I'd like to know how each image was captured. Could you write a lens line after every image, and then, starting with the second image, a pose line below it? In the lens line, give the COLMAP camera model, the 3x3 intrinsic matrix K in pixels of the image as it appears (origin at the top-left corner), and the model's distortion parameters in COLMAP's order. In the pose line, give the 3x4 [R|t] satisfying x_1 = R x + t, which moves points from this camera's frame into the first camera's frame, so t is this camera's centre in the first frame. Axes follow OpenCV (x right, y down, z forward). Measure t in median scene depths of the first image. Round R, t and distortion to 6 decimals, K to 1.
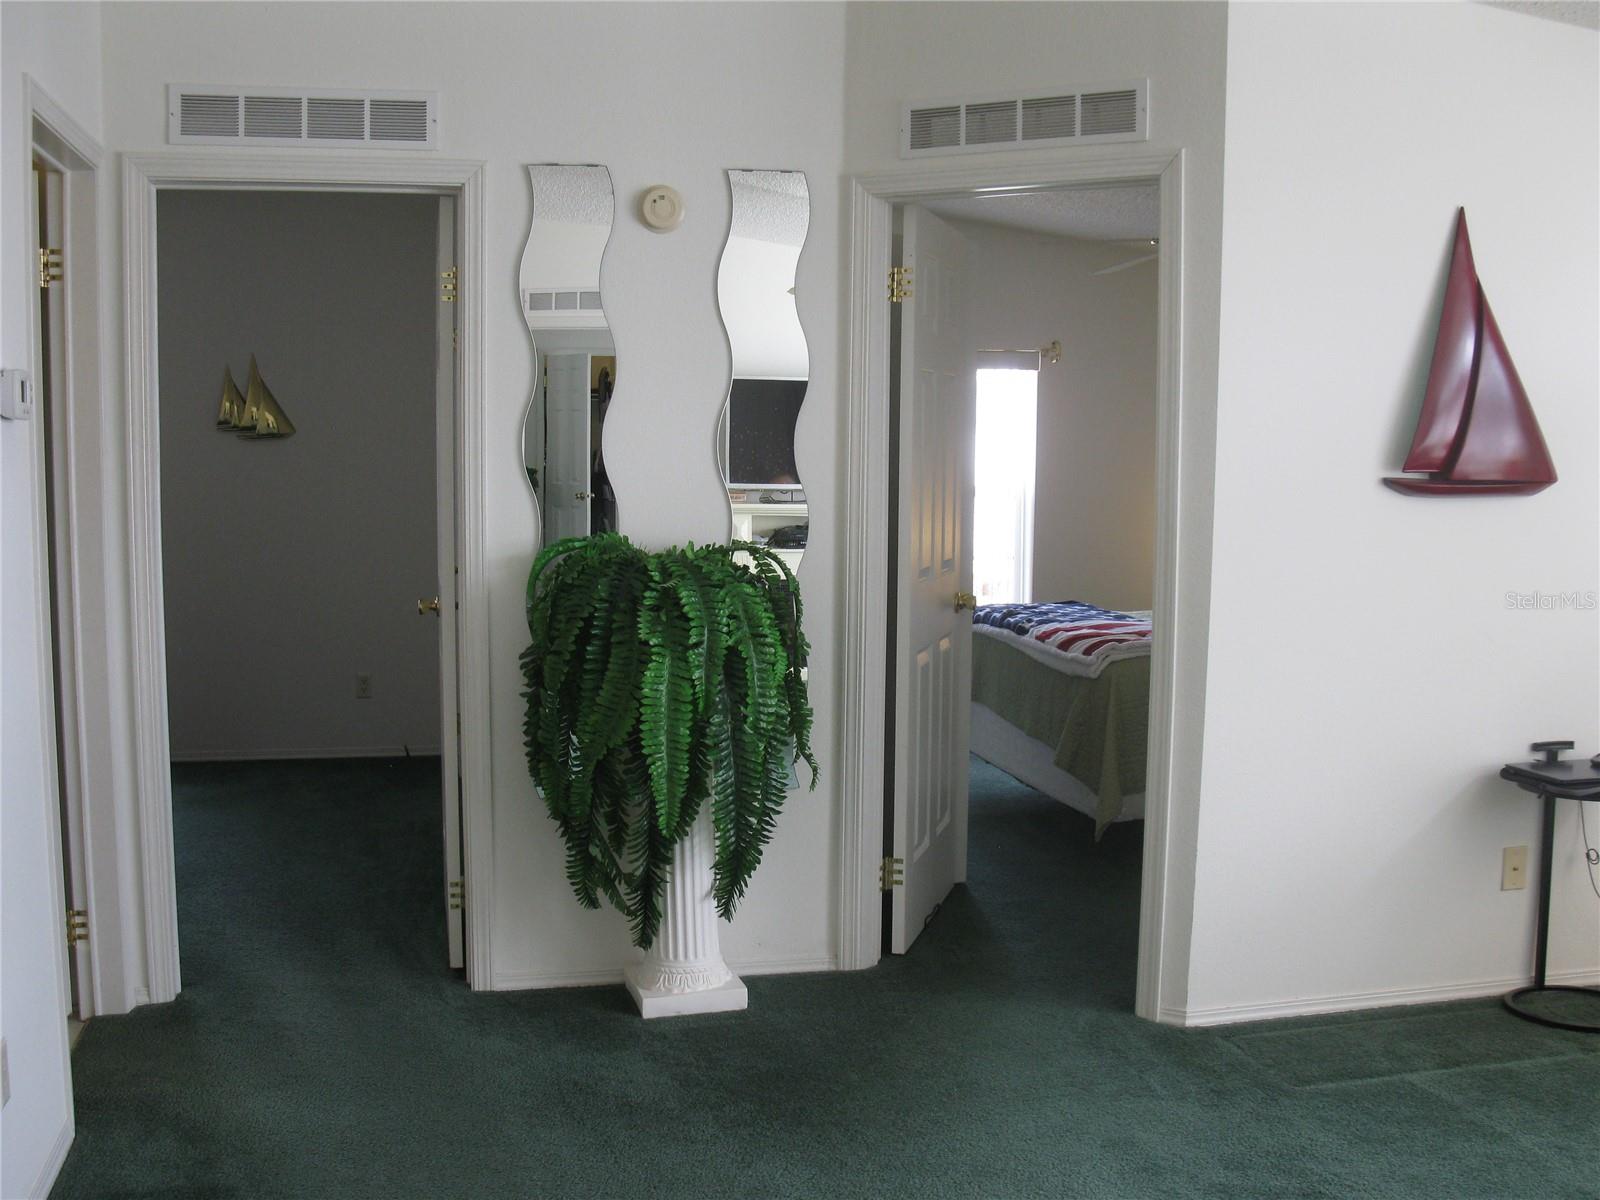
lens RADIAL K [[1663.9, 0, 741.8], [0, 1663.9, 631.9], [0, 0, 1]] dist [-0.170481, 0.163442]
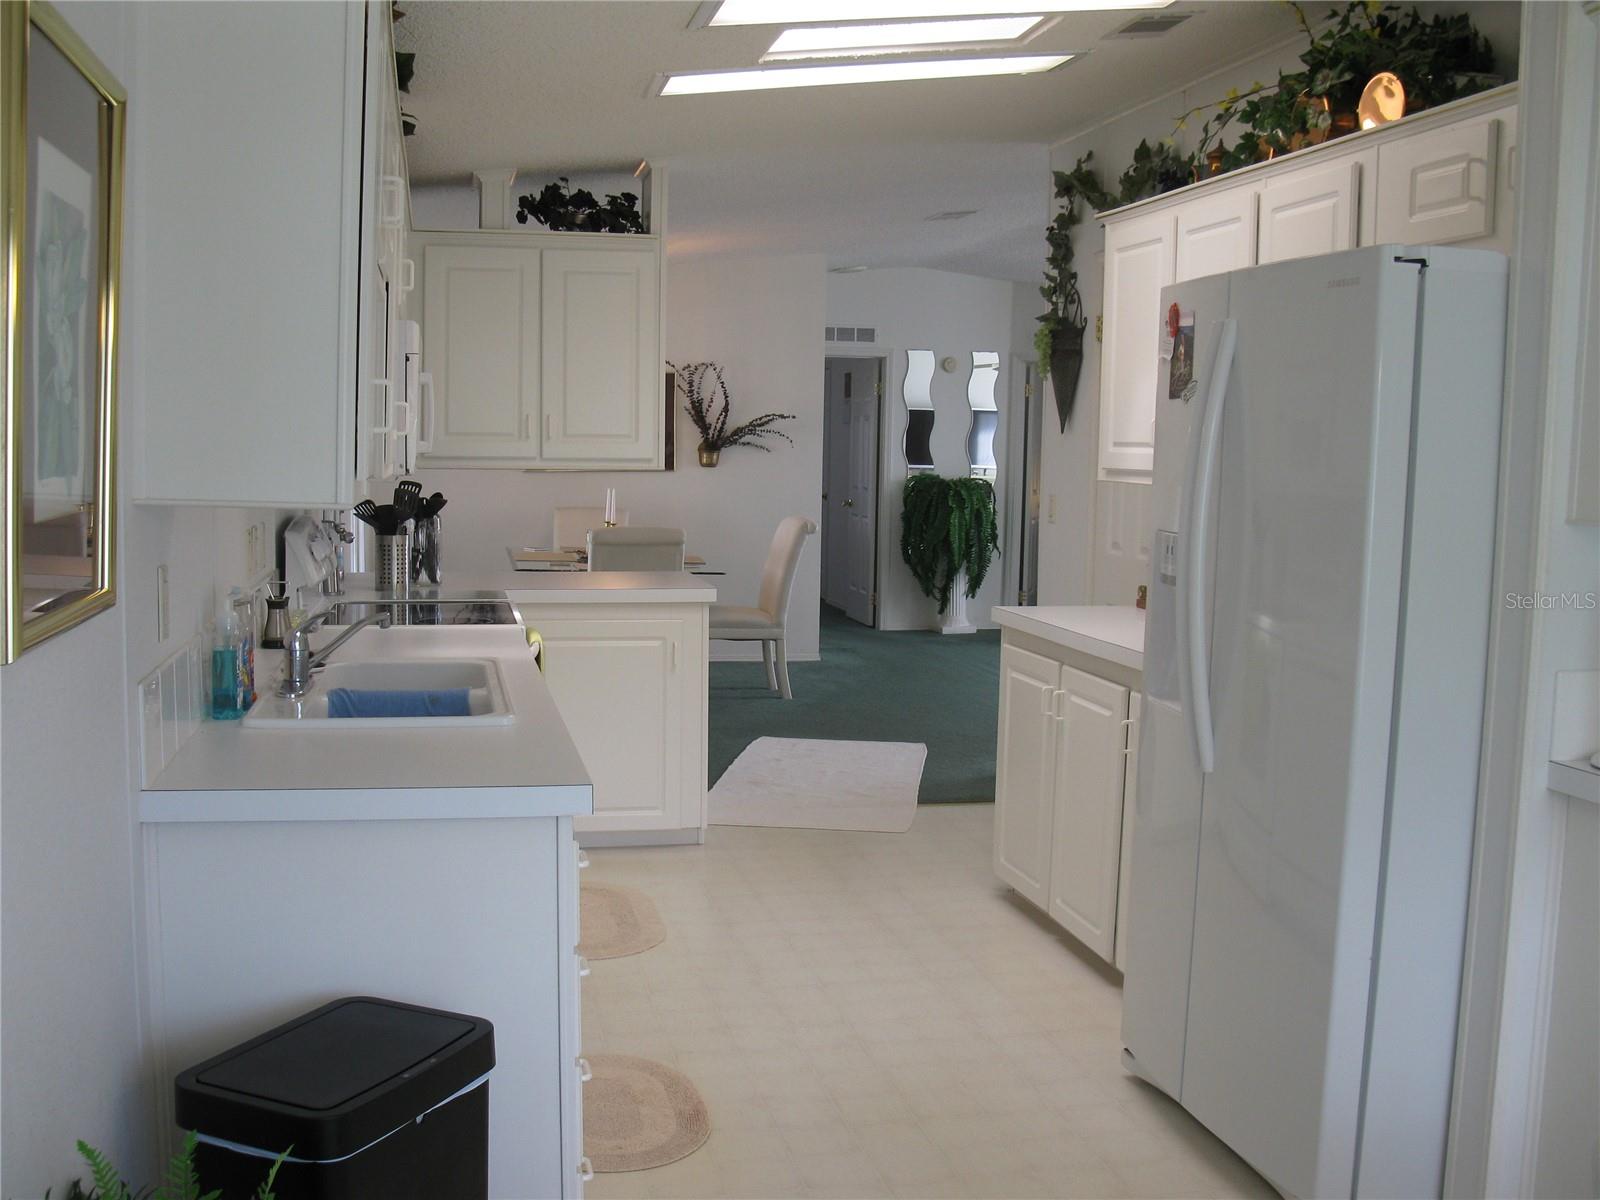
lens RADIAL K [[1576.9, 0, 800.0], [0, 1576.9, 600.0], [0, 0, 1]] dist [-0.063364, 0.006746]
pose [[0.999959, 0.008553, 0.003130, -0.316101], [-0.008539, 0.999953, -0.004530, 0.179115], [-0.003169, 0.004503, 0.999985, -1.794321]]
